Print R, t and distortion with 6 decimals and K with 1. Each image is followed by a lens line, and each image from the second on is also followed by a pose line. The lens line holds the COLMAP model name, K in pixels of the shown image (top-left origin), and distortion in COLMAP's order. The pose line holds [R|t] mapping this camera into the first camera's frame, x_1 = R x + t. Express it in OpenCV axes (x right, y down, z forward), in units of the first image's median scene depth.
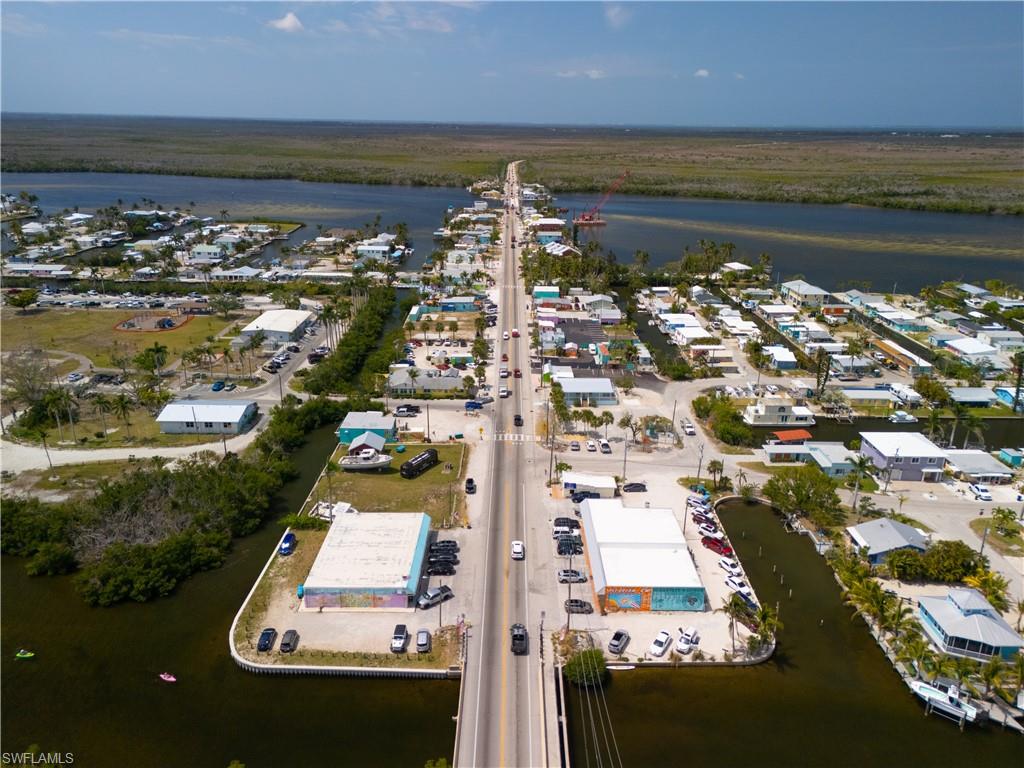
lens RADIAL K [[758.9, 0, 512.0], [0, 758.9, 384.0], [0, 0, 1]] dist [0.010248, -0.005034]
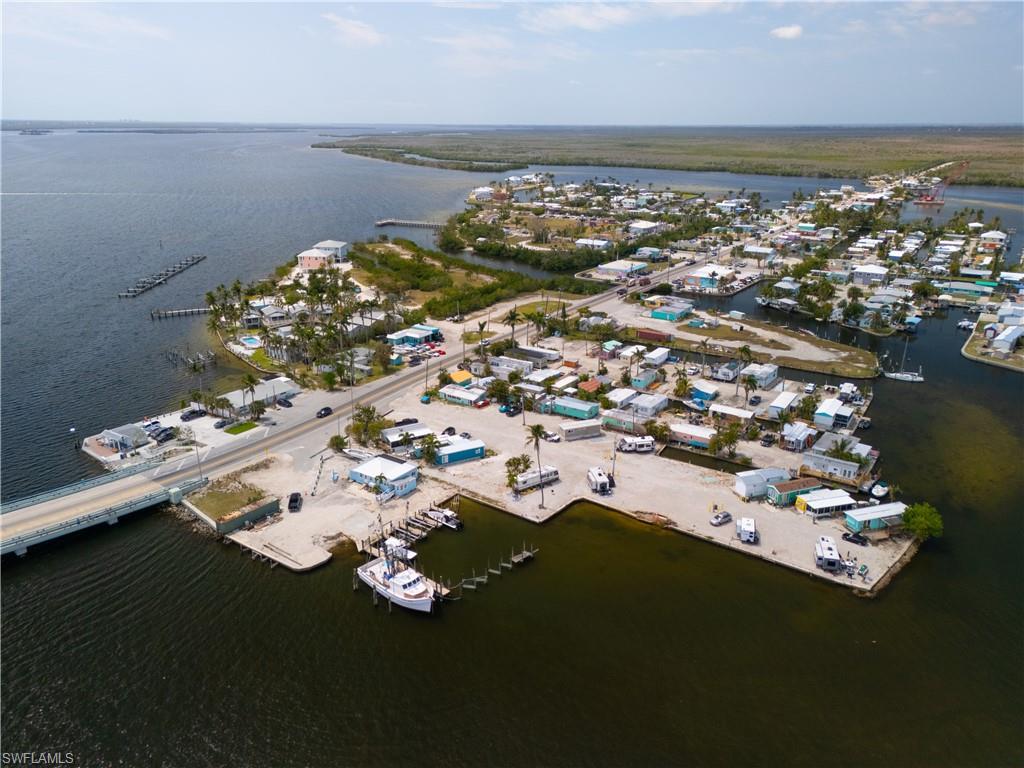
lens RADIAL K [[758.9, 0, 512.0], [0, 758.9, 384.0], [0, 0, 1]] dist [0.010248, -0.005034]
pose [[0.823760, 0.162636, -0.543110, 0.177503], [-0.166617, 0.985115, 0.042280, 0.094392], [0.541902, 0.055663, 0.838596, -0.267768]]
